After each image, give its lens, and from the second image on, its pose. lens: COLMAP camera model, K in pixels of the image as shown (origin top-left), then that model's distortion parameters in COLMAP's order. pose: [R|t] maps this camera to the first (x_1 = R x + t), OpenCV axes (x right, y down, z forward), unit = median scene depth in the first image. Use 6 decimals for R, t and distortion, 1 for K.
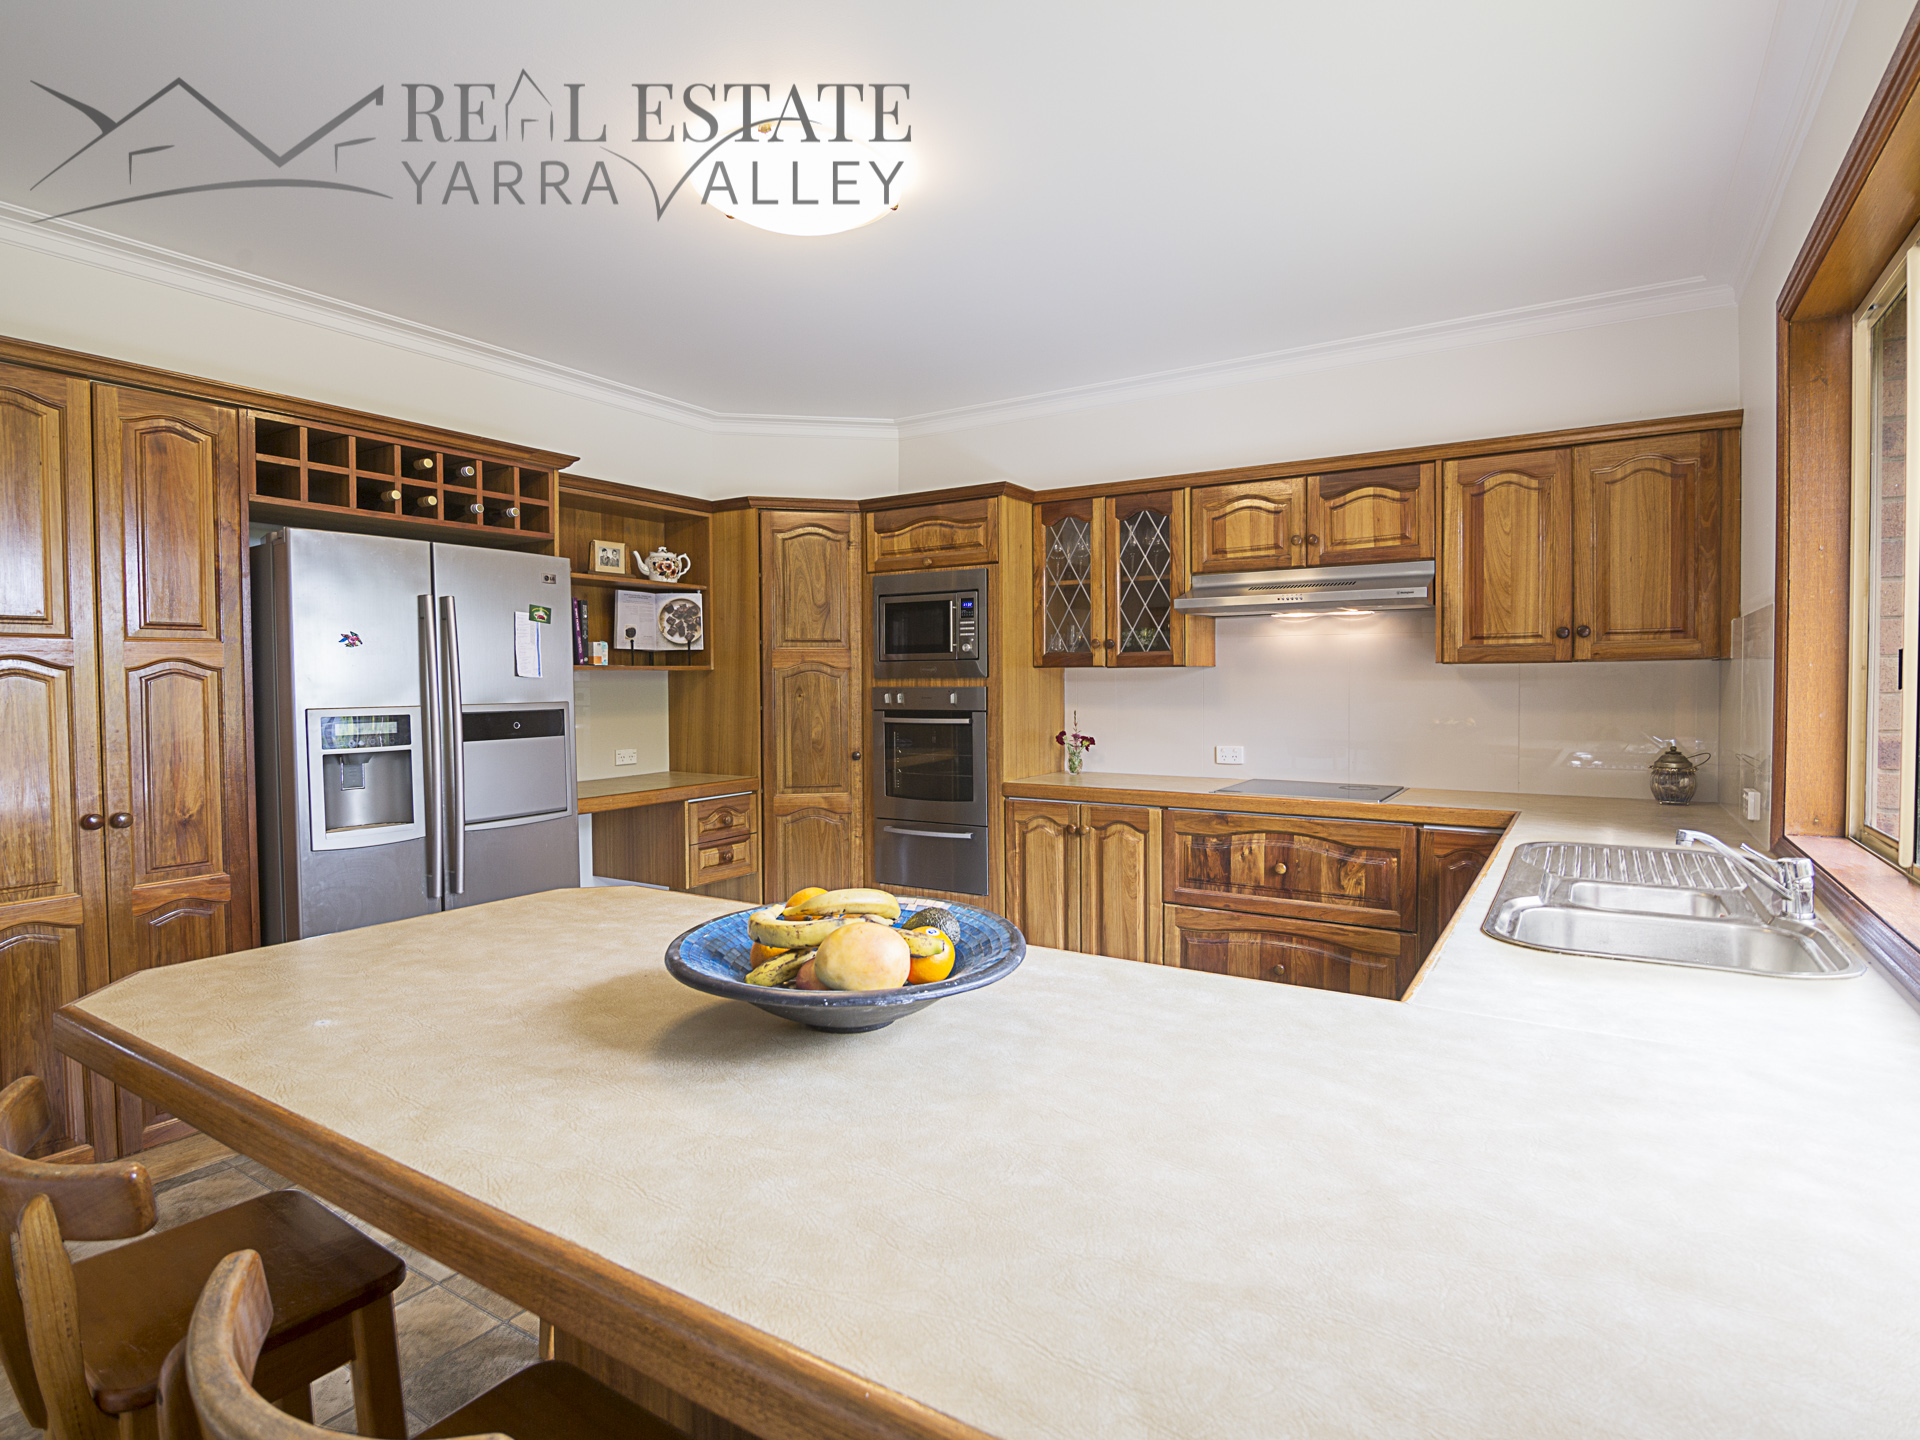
lens RADIAL K [[977.5, 0, 967.8], [0, 977.5, 716.6], [0, 0, 1]] dist [-0.037603, -0.001089]
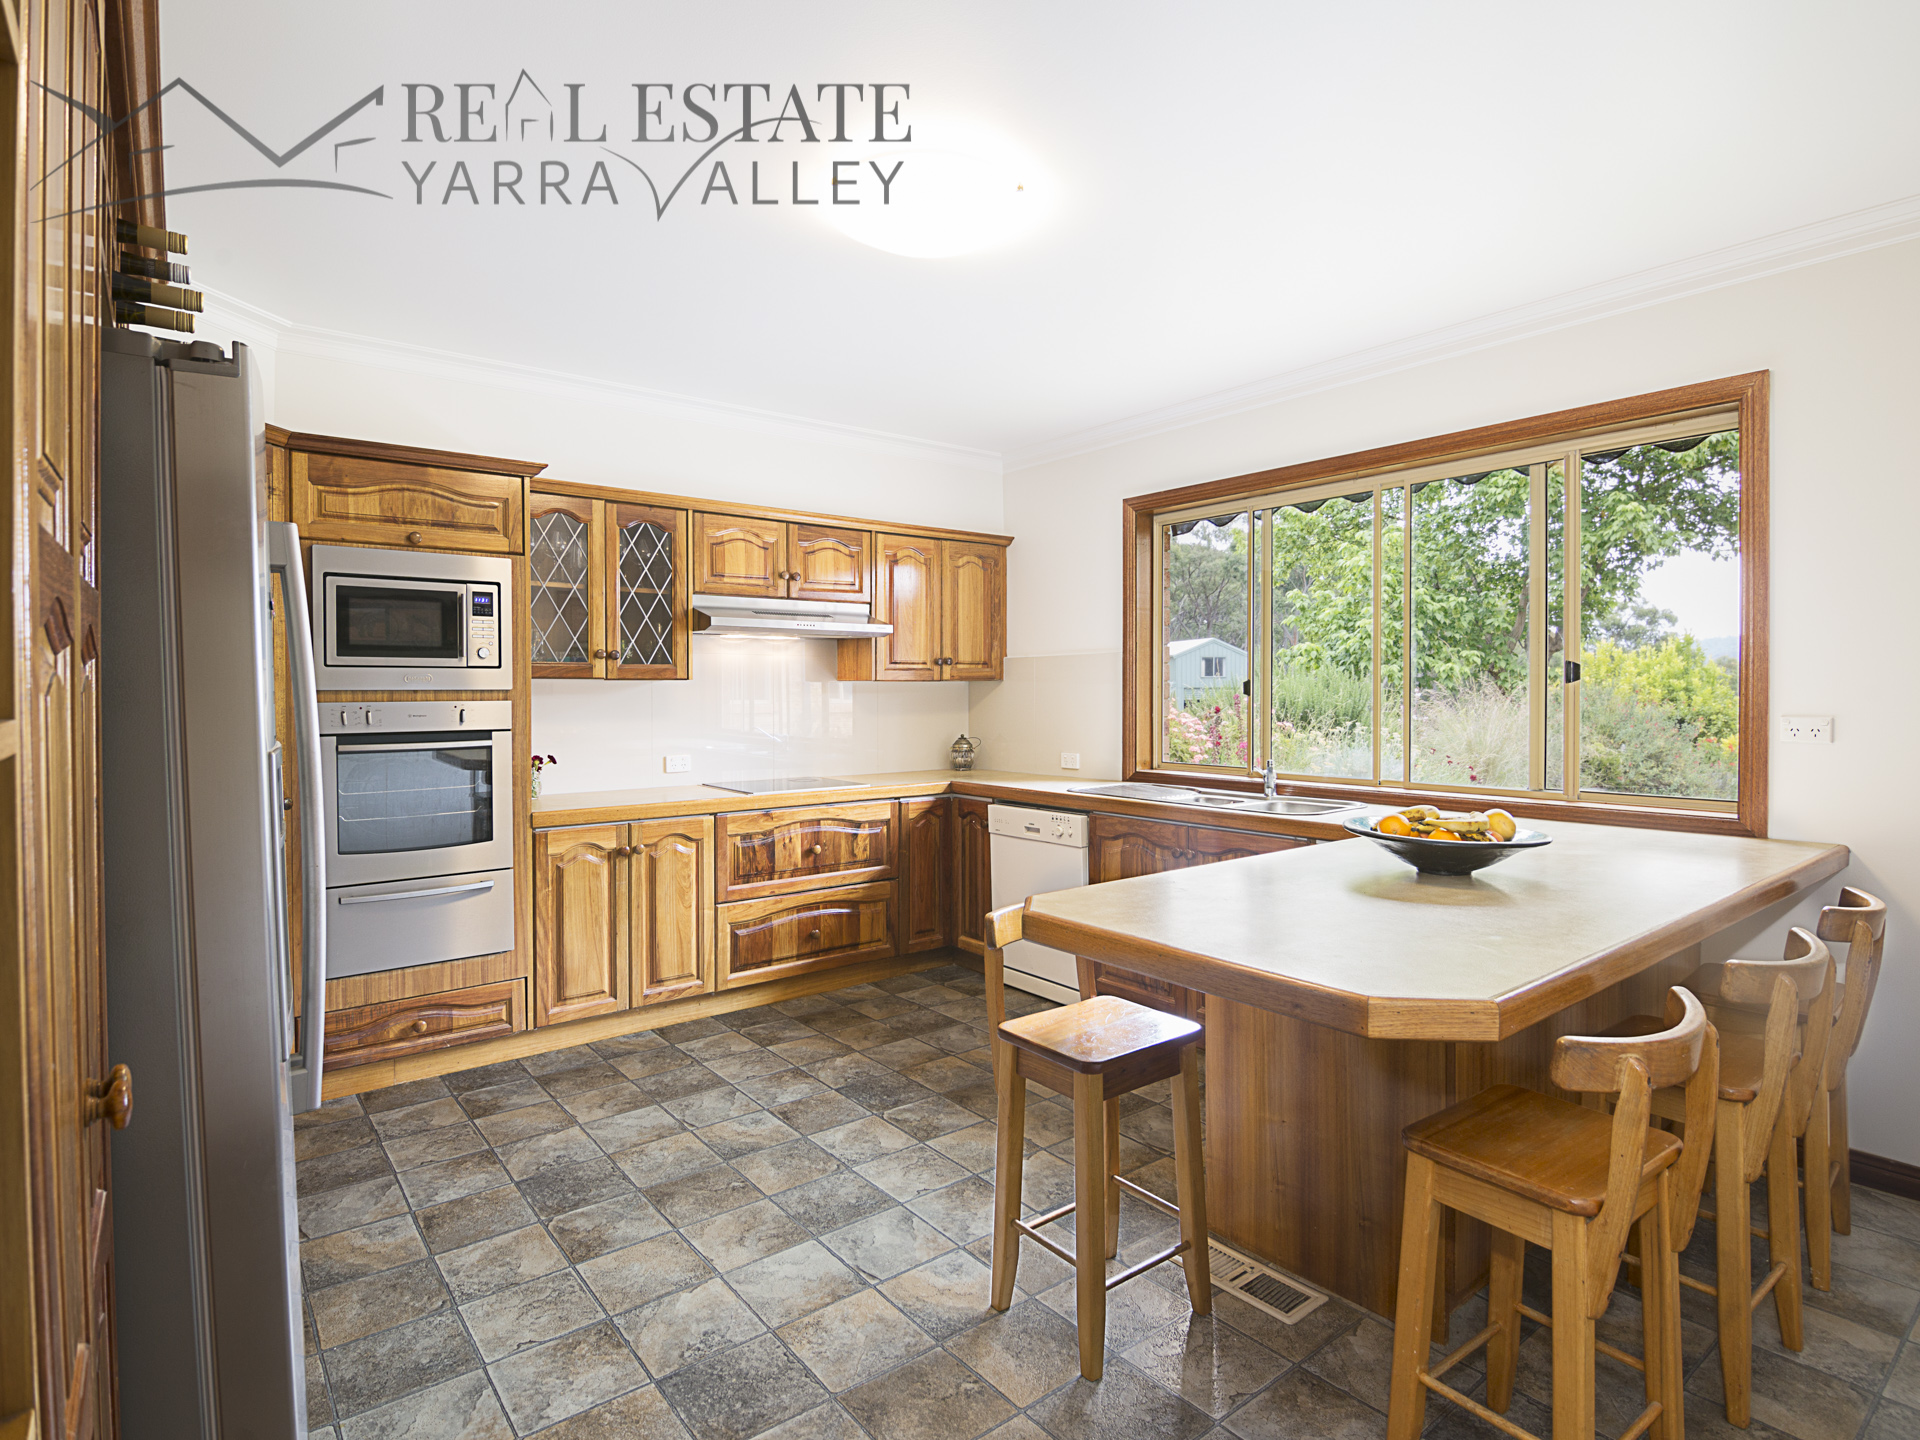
lens RADIAL K [[977.5, 0, 962.8], [0, 977.5, 709.1], [0, 0, 1]] dist [-0.037603, -0.001089]
pose [[0.327437, -0.012844, 0.944786, -0.715756], [0.036268, 0.999342, 0.001016, -0.011193], [-0.944177, 0.033933, 0.327687, 0.406141]]
